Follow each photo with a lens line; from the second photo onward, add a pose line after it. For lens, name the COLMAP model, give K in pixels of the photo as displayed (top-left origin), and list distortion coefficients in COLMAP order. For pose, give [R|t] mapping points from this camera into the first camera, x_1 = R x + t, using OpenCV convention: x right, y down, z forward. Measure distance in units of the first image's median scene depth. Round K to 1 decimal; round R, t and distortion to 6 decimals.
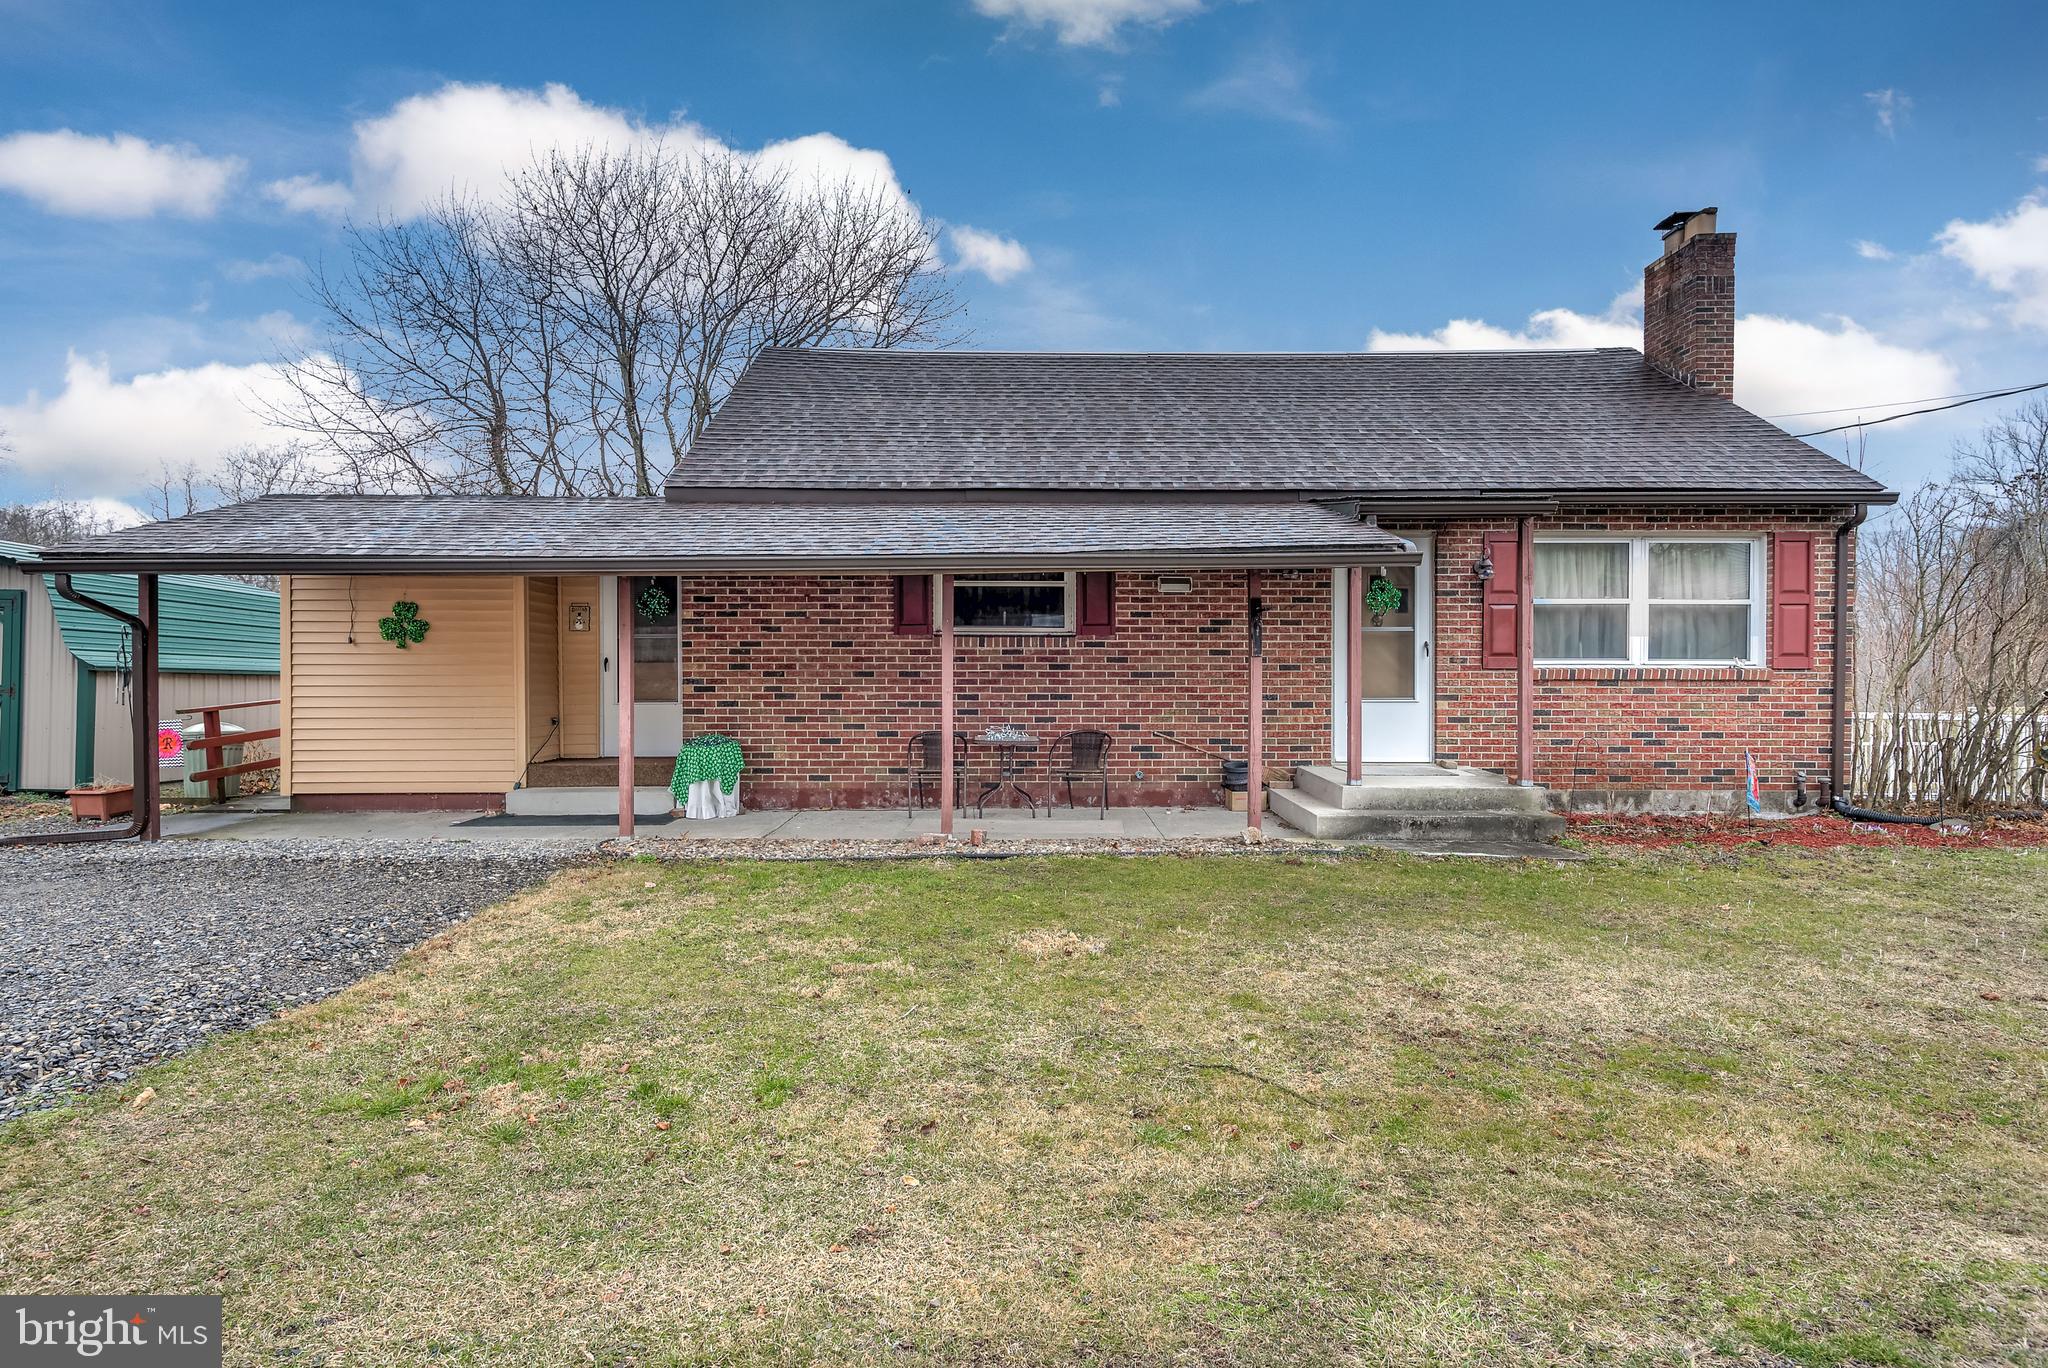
lens RADIAL K [[1039.0, 0, 1022.5], [0, 1039.0, 686.8], [0, 0, 1]] dist [-0.000164, 0.001632]
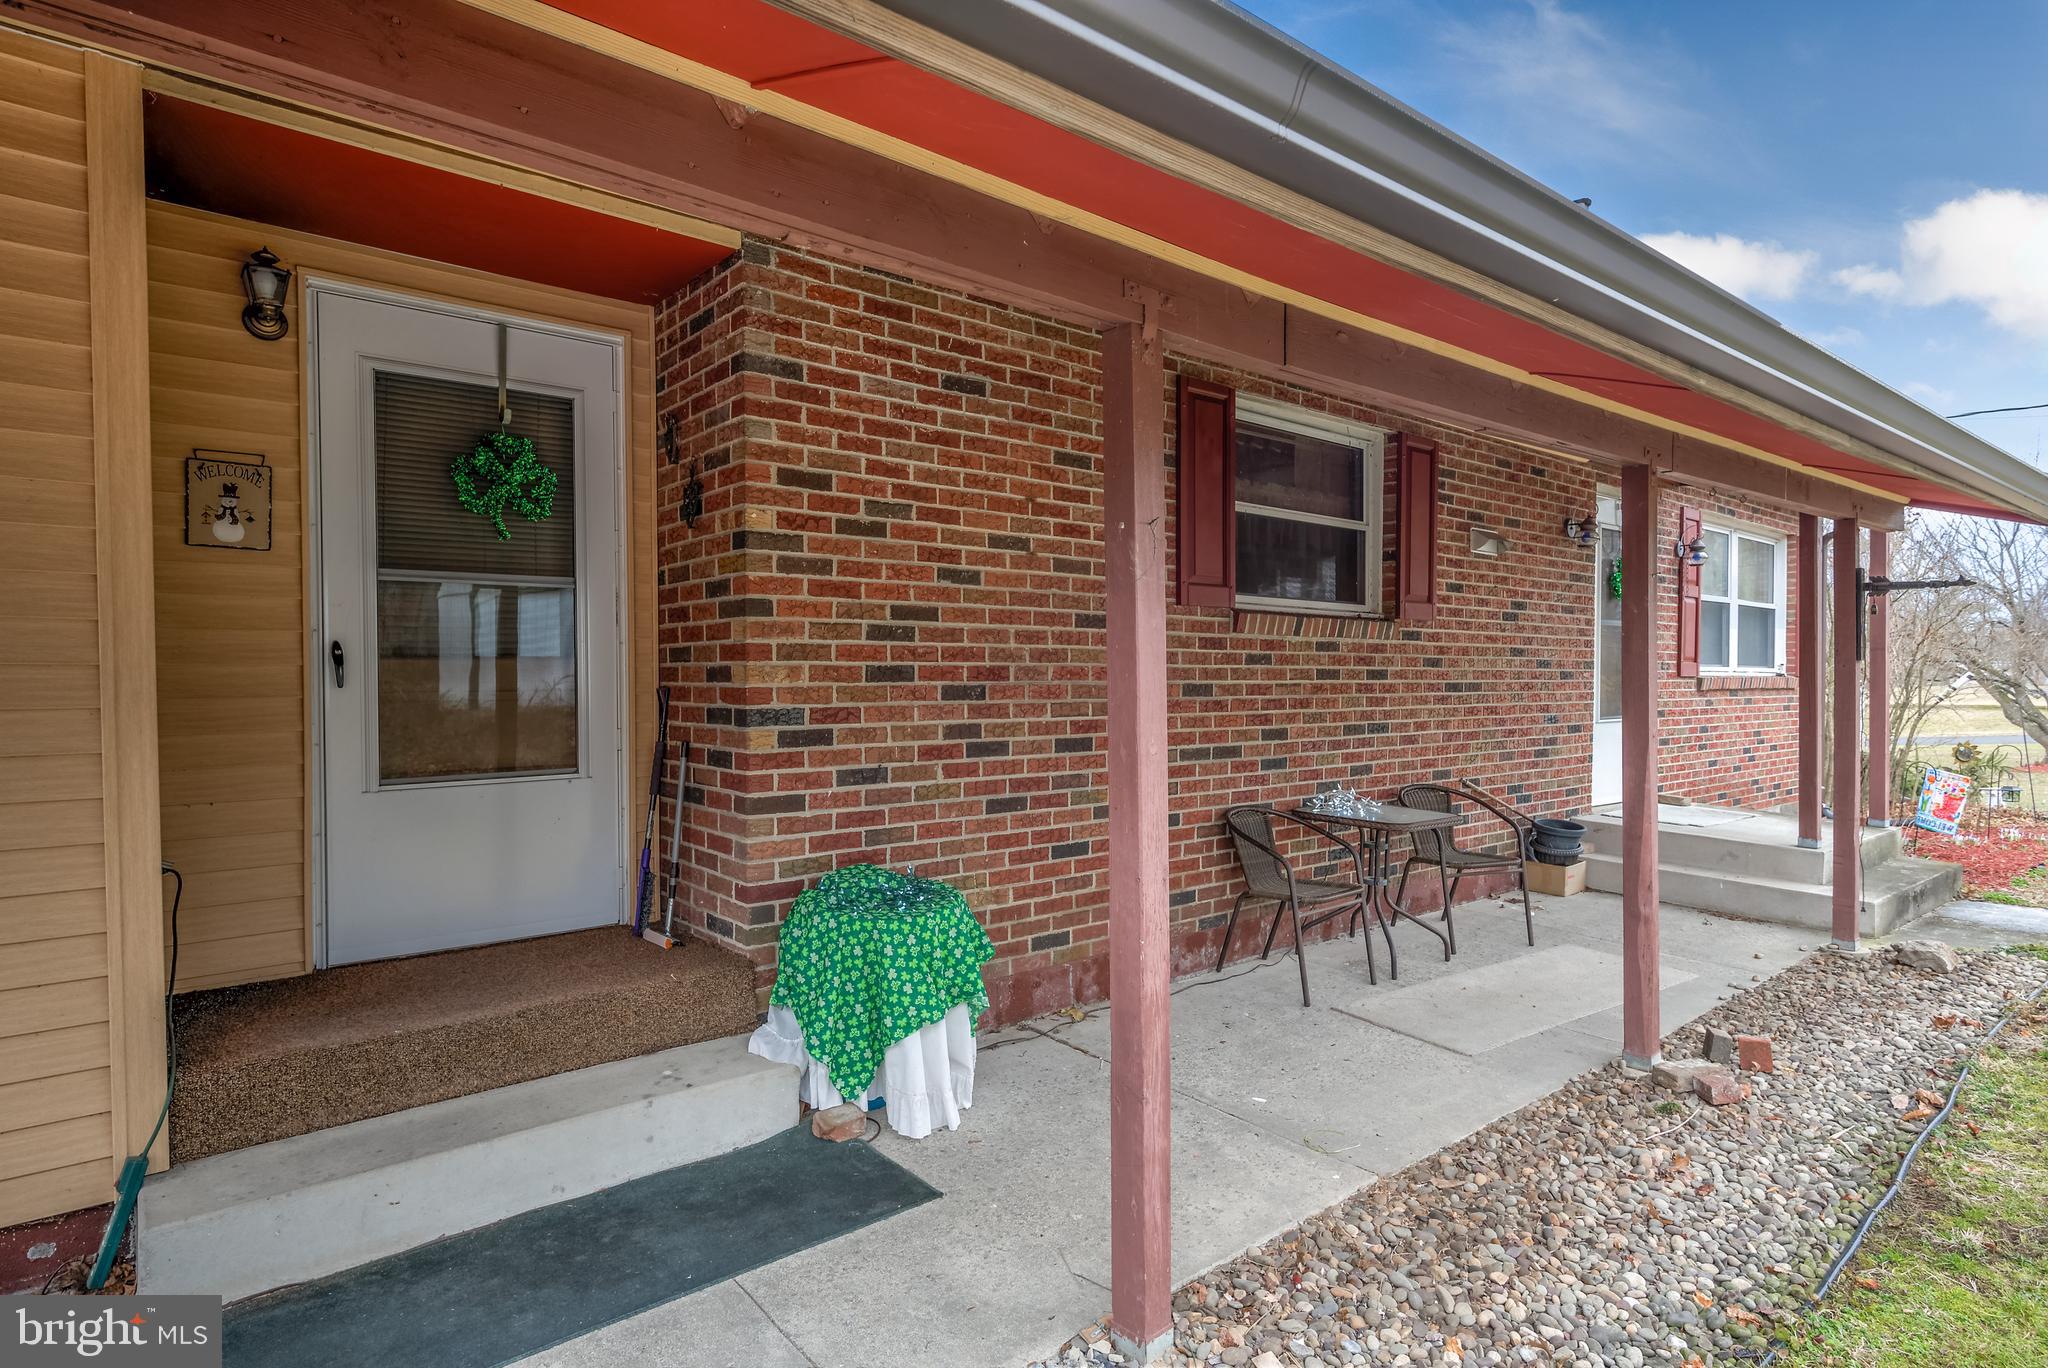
lens RADIAL K [[1098.2, 0, 1025.3], [0, 1098.2, 686.5], [0, 0, 1]] dist [0.001043, 0.000363]
pose [[0.770732, -0.007072, 0.637120, -0.483643], [0.006115, 0.999974, 0.003703, -0.015954], [-0.637130, 0.001042, 0.770755, 0.668730]]
